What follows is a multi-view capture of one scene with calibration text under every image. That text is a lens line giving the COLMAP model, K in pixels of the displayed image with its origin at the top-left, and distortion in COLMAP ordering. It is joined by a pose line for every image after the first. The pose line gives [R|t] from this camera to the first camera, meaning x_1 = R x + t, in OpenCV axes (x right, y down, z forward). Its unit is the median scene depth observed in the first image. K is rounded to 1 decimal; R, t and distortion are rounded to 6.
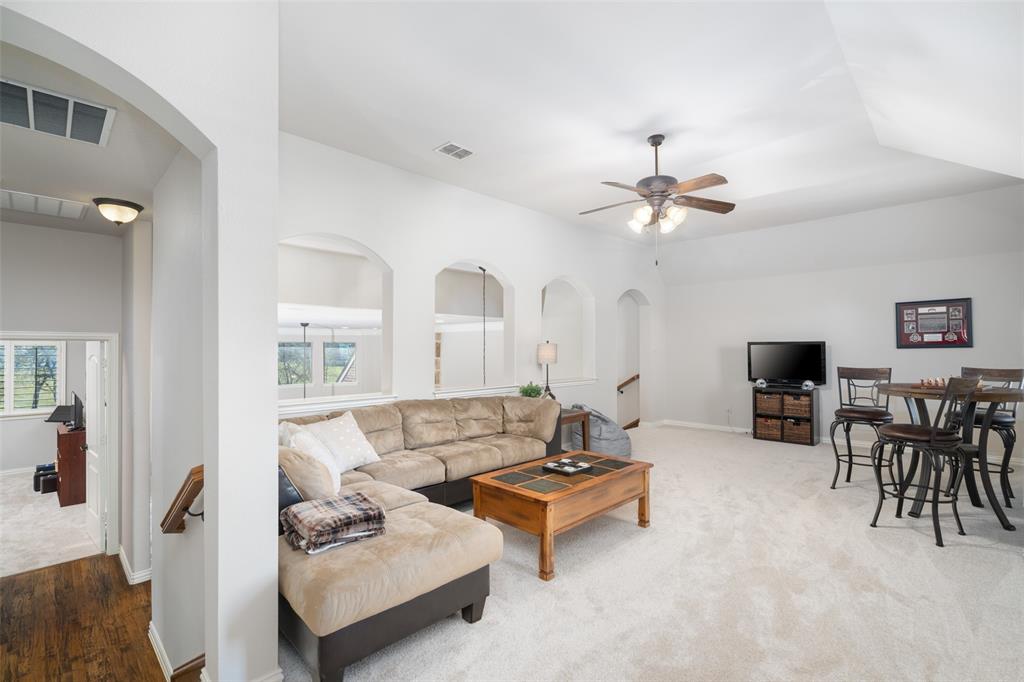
lens RADIAL K [[465.2, 0, 513.9], [0, 465.2, 340.9], [0, 0, 1]] dist [-0.003337, -0.001884]
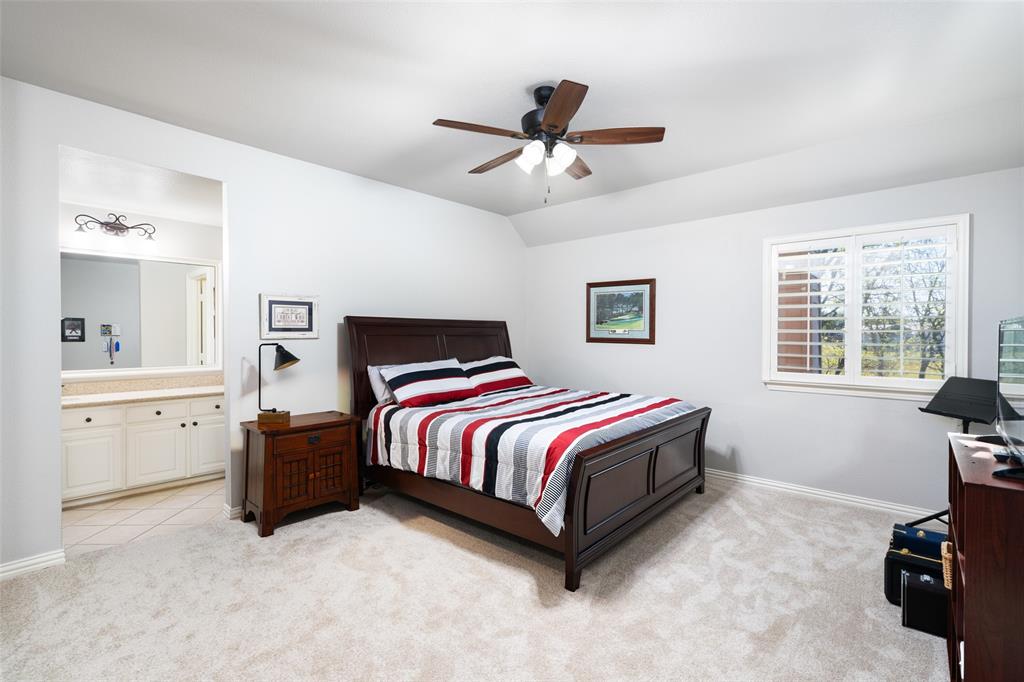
lens RADIAL K [[465.2, 0, 516.0], [0, 465.2, 339.2], [0, 0, 1]] dist [-0.003337, -0.001884]
pose [[0.043556, 0.008858, -0.999012, -0.609691], [0.011528, 0.999890, 0.009368, 0.101256], [0.998984, -0.011925, 0.043449, 0.616085]]
